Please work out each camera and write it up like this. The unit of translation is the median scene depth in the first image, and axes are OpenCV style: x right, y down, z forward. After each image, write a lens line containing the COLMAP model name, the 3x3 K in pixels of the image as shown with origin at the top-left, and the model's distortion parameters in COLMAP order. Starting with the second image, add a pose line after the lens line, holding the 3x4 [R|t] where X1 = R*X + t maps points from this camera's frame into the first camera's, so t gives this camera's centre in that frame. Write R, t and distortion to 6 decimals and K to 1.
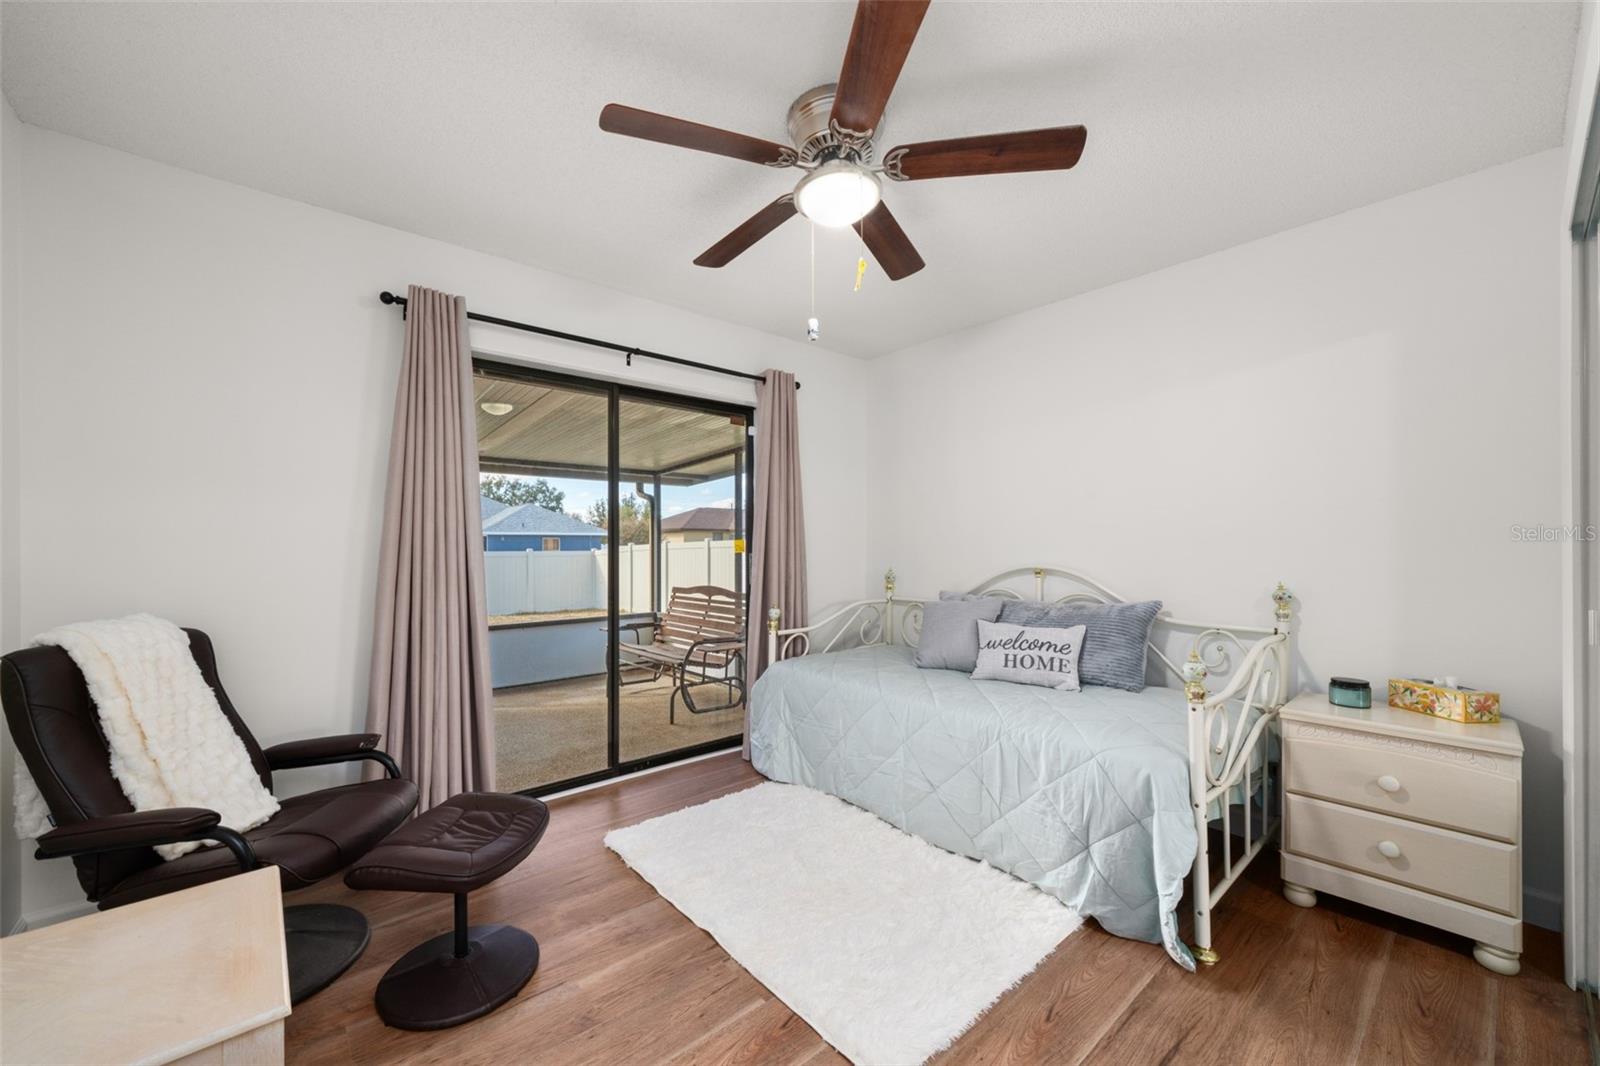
lens RADIAL K [[613.7, 0, 787.0], [0, 613.7, 539.0], [0, 0, 1]] dist [-0.000419, -0.000119]
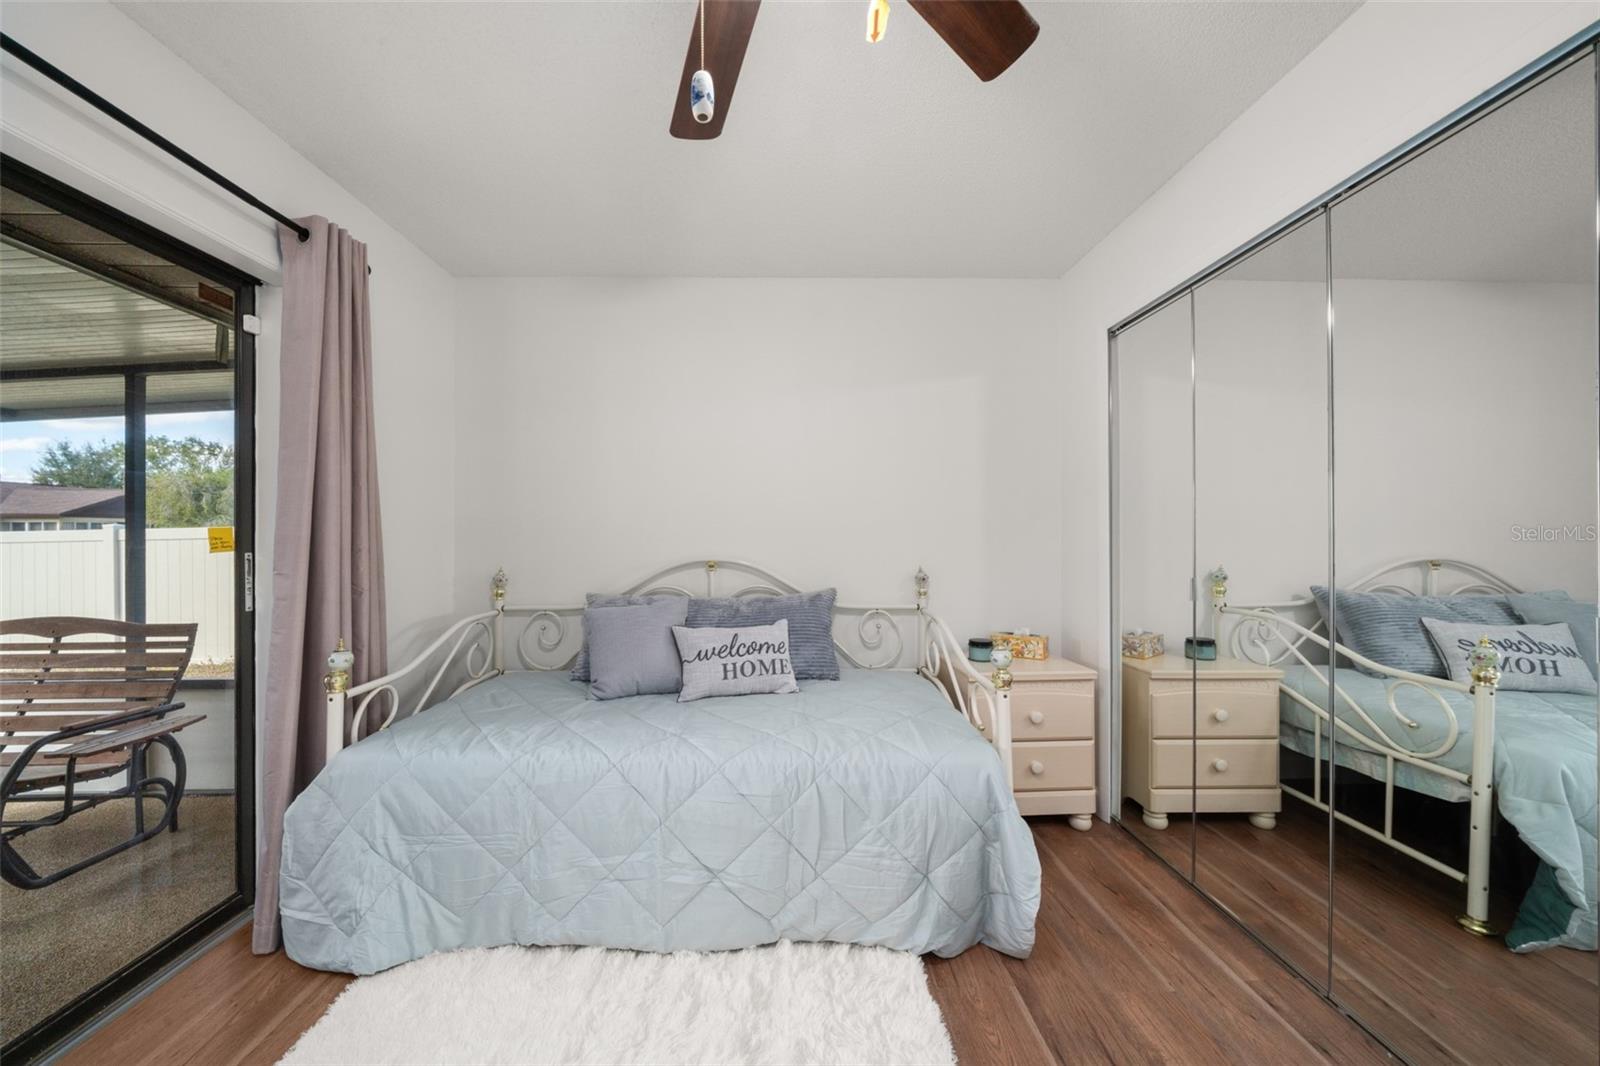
lens RADIAL K [[545.6, 0, 785.0], [0, 545.6, 533.7], [0, 0, 1]] dist [-0.003087, 0.000174]
pose [[0.637199, 0.000357, 0.770699, -0.163560], [-0.003708, 0.999990, 0.002602, 0.004625], [-0.770690, -0.004516, 0.637194, 0.434797]]
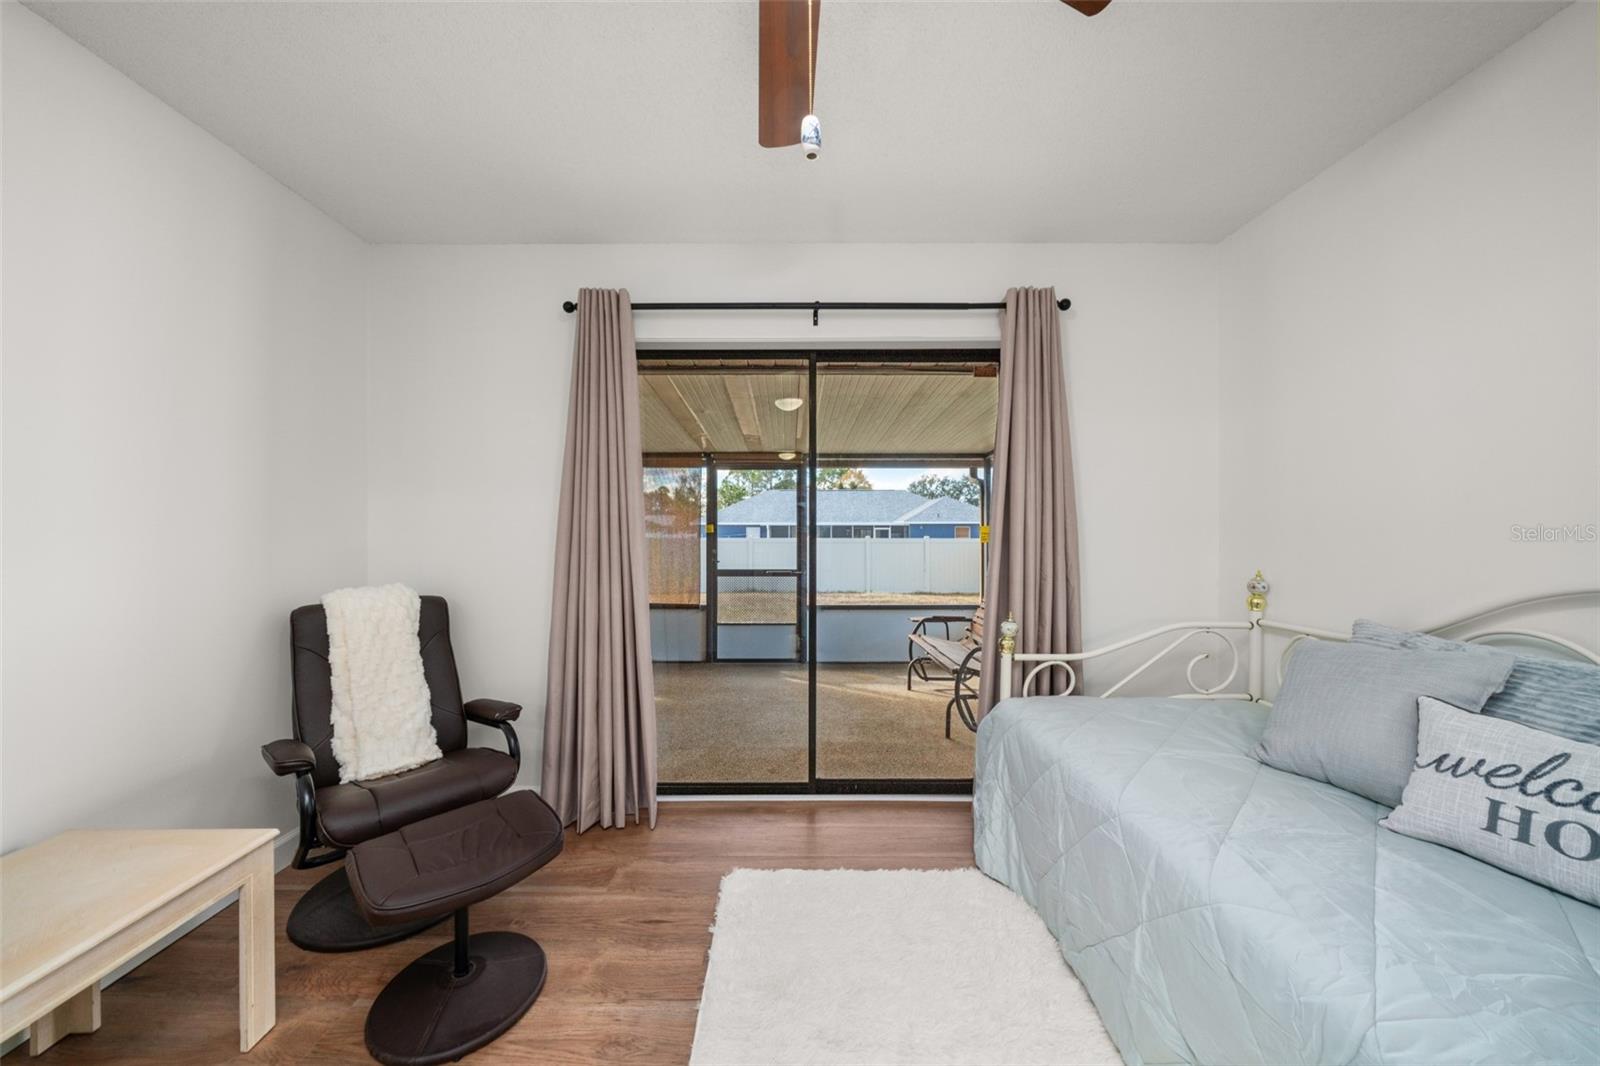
lens RADIAL K [[548.5, 0, 788.6], [0, 548.5, 530.4], [0, 0, 1]] dist [-0.001637, -0.000062]
pose [[0.763428, -0.001675, -0.645890, 0.223828], [0.004942, 0.999983, 0.003248, 0.004277], [0.645874, -0.005672, 0.763423, 0.401849]]
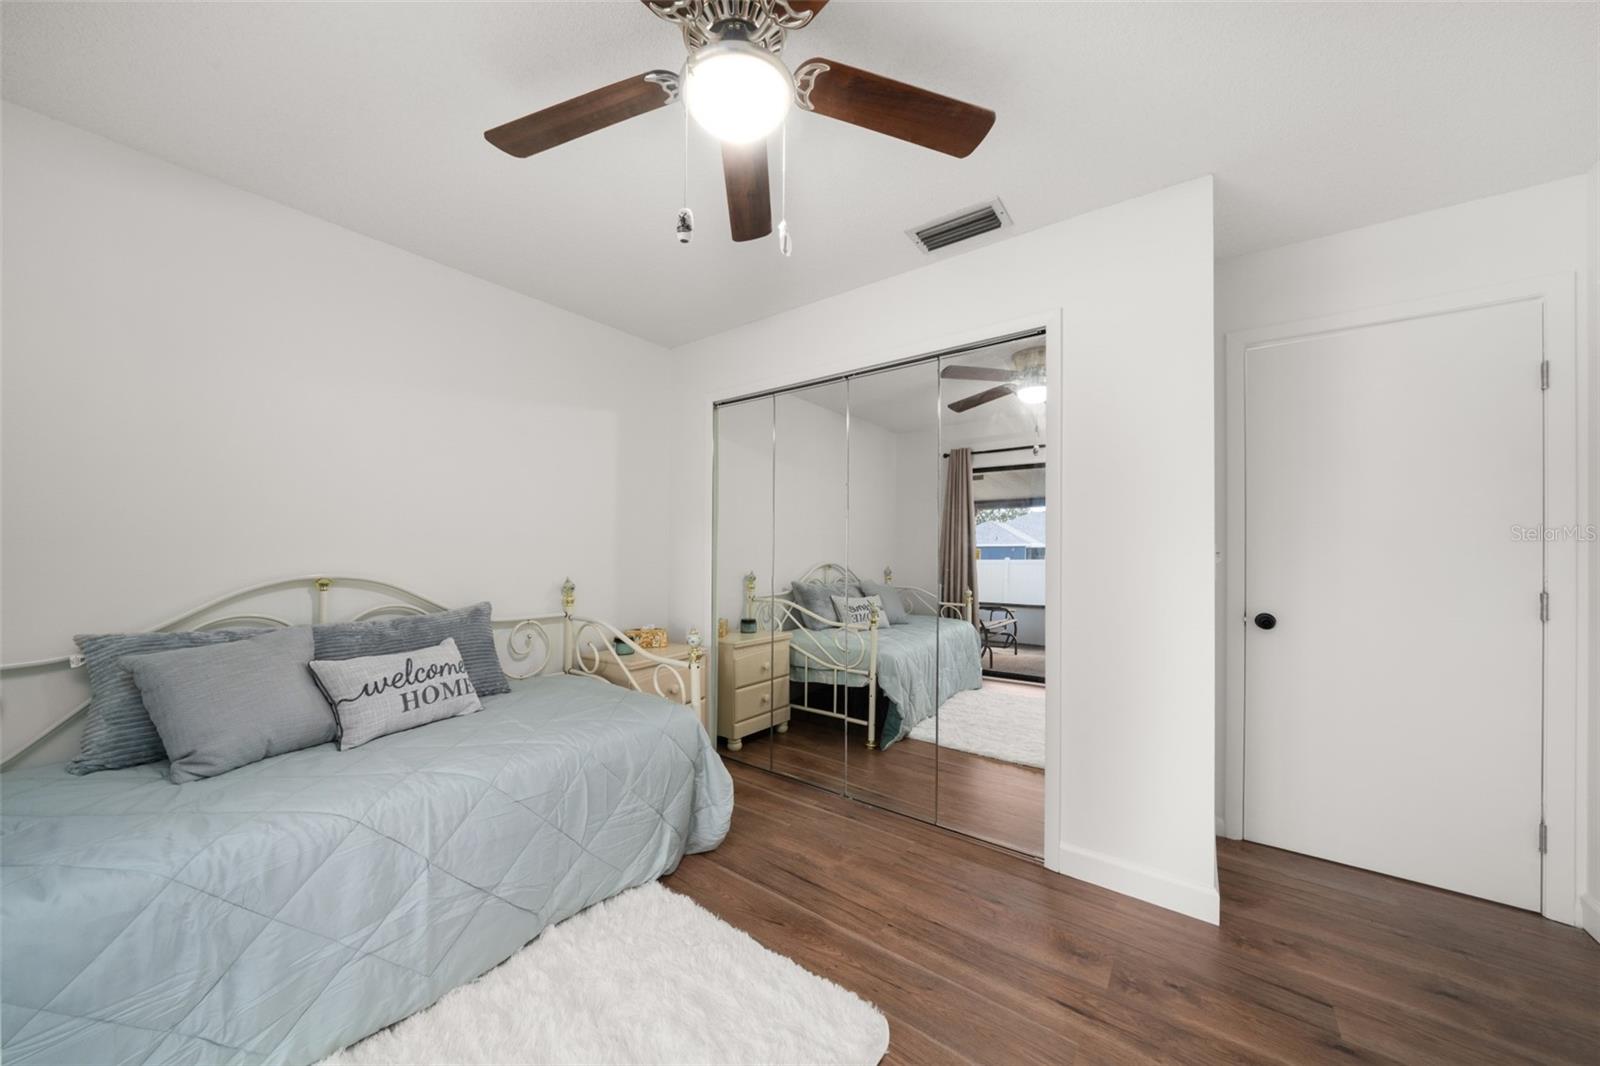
lens RADIAL K [[550.7, 0, 782.3], [0, 550.7, 546.6], [0, 0, 1]] dist [-0.001709, -0.000198]
pose [[-0.196411, 0.003620, 0.980515, -0.367298], [-0.016162, 0.999845, -0.006929, 0.006471], [-0.980388, -0.017208, -0.196322, 0.654419]]
